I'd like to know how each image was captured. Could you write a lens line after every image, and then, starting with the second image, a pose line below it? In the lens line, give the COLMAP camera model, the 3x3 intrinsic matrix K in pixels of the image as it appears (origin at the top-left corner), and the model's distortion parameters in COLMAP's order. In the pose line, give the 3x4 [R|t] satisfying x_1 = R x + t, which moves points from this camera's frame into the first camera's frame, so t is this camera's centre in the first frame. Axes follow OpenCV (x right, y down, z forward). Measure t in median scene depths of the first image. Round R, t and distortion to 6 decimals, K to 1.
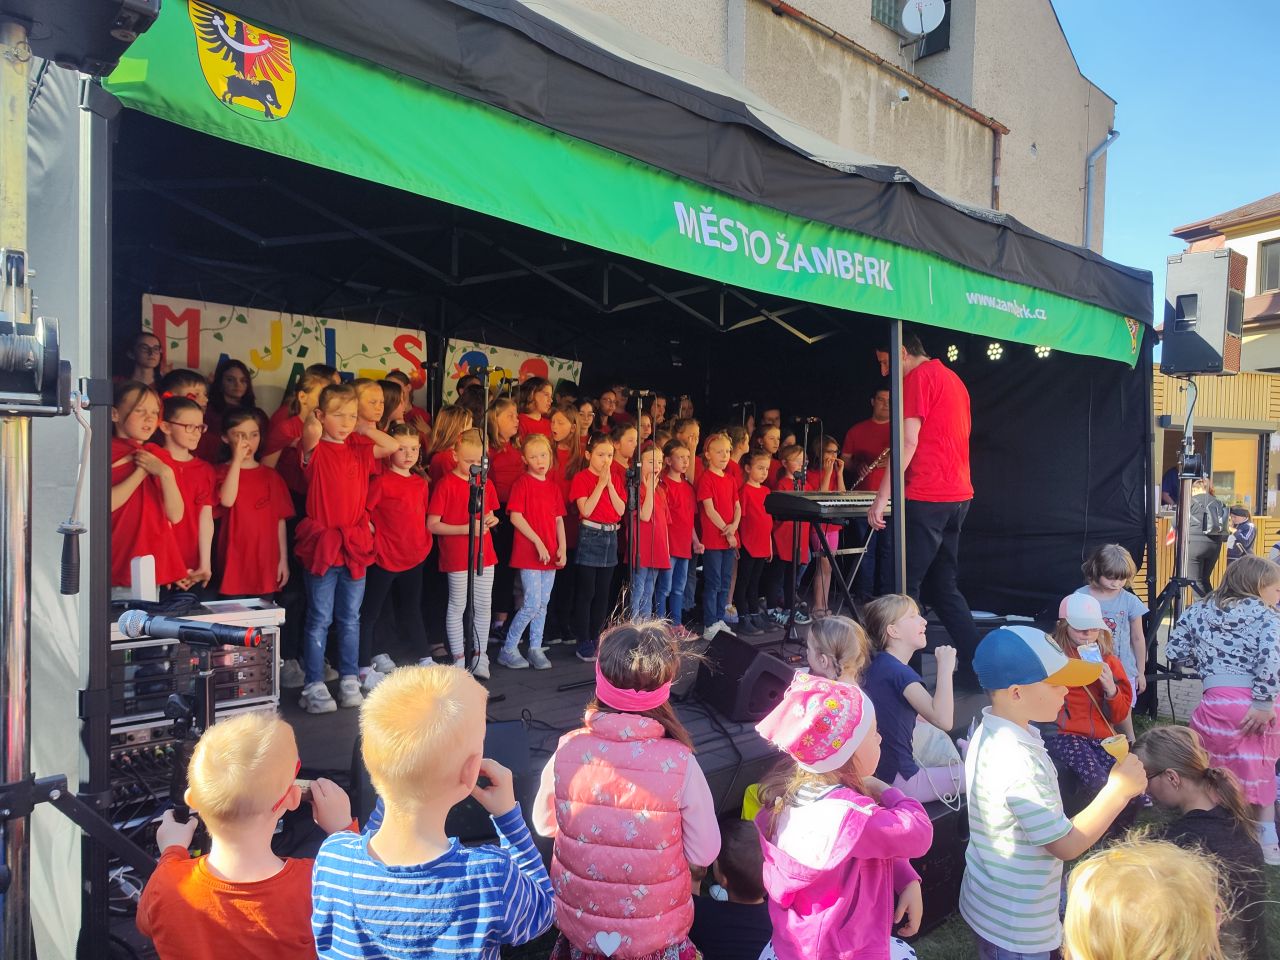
lens RADIAL K [[867.6, 0, 626.6], [0, 867.6, 474.7], [0, 0, 1]] dist [0.017621, -0.015757]
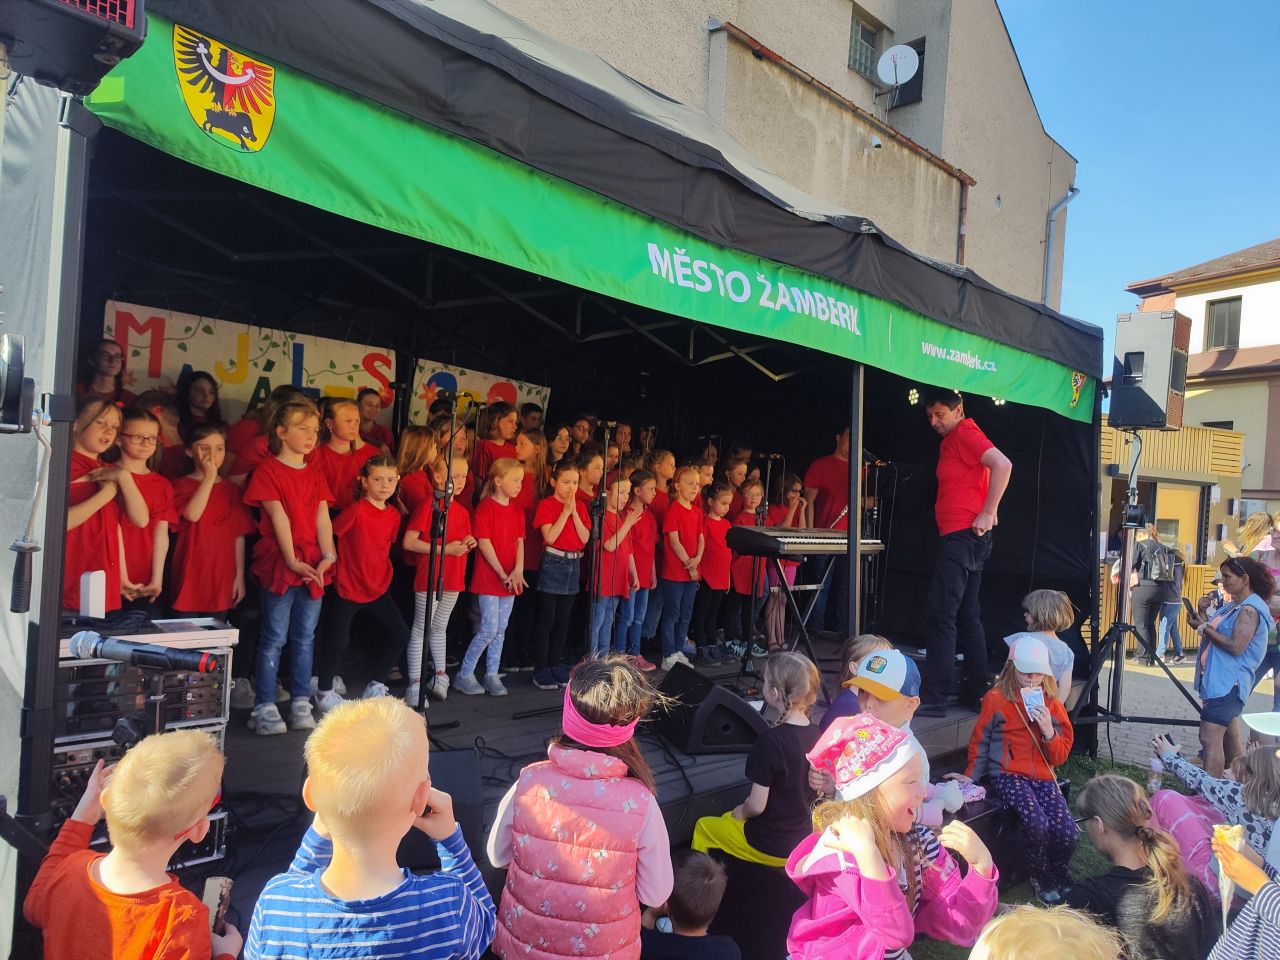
lens RADIAL K [[867.6, 0, 638.4], [0, 867.6, 478.4], [0, 0, 1]] dist [0.017621, -0.015757]
pose [[0.997793, 0.041303, 0.051987, 0.000984], [-0.040048, 0.998886, -0.024955, -0.005575], [-0.052959, 0.022818, 0.998336, -0.008268]]
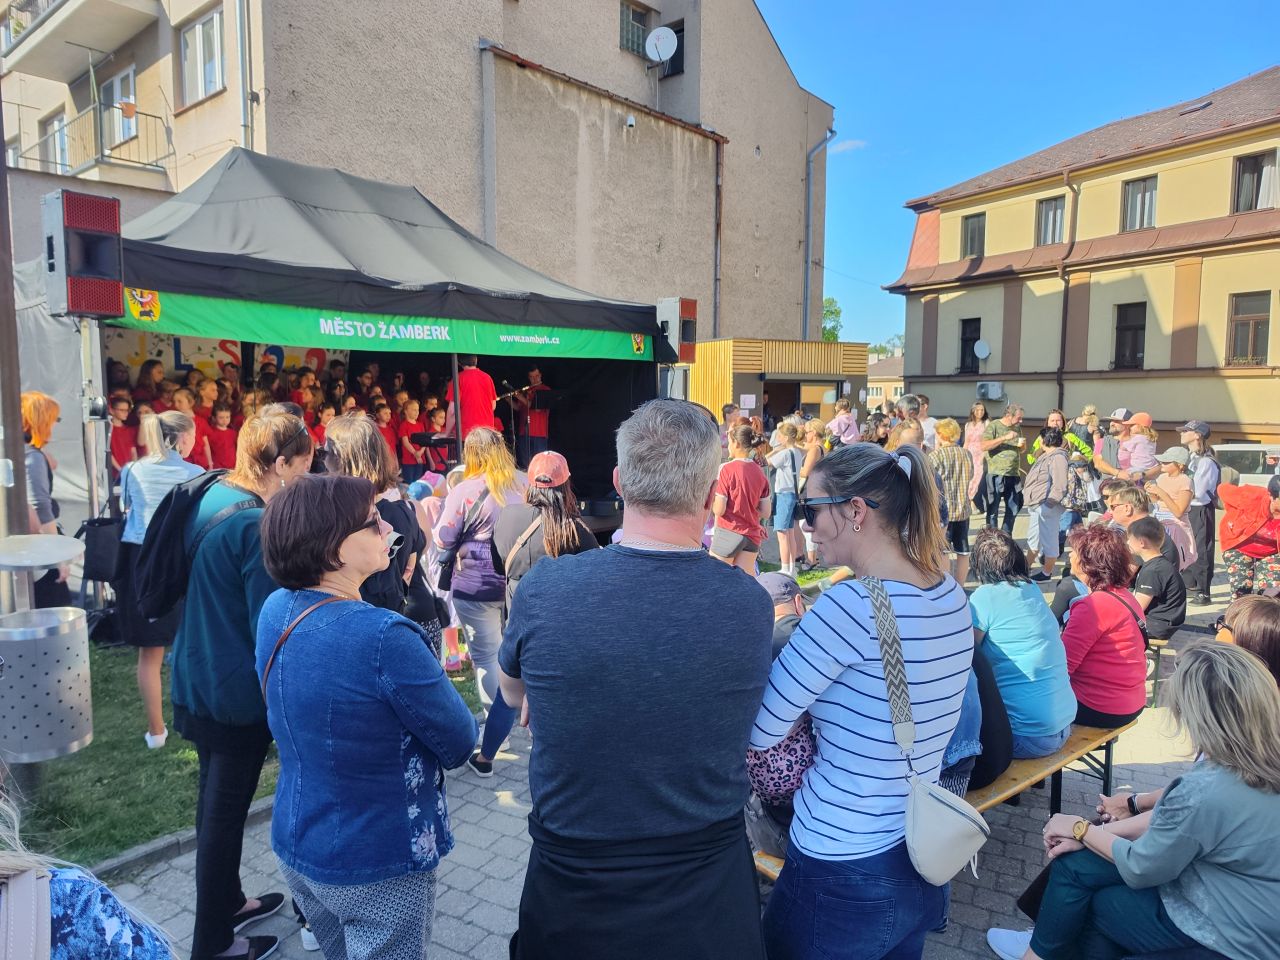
lens RADIAL K [[867.6, 0, 606.9], [0, 867.6, 461.7], [0, 0, 1]] dist [0.017621, -0.015757]
pose [[0.992192, -0.028584, 0.121403, 0.275732], [0.021286, 0.997912, 0.060985, -0.020848], [-0.122892, -0.057924, 0.990728, -0.788447]]
